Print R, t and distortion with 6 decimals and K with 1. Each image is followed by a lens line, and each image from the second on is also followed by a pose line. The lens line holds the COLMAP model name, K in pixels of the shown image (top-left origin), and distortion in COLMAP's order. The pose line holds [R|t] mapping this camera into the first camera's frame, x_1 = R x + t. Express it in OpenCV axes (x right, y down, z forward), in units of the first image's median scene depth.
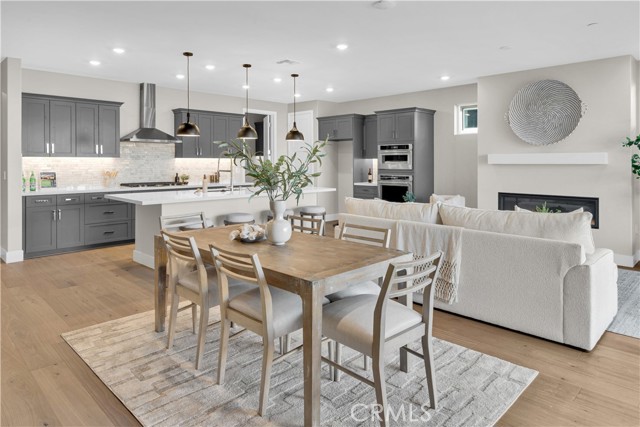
lens RADIAL K [[406.4, 0, 320.4], [0, 406.4, 165.3], [0, 0, 1]] dist [0.001166, -0.000934]
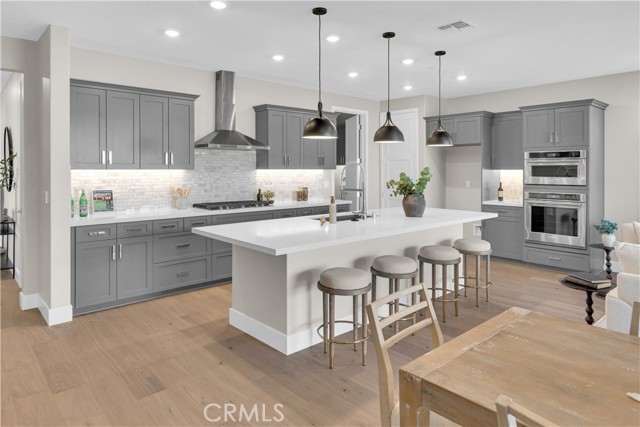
lens RADIAL K [[404.8, 0, 318.8], [0, 404.8, 172.9], [0, 0, 1]] dist [0.002695, 0.000601]
pose [[0.998219, 0.000479, -0.059660, -0.222619], [-0.000383, 0.999999, 0.001633, -0.014299], [0.059660, -0.001607, 0.998217, 0.276740]]
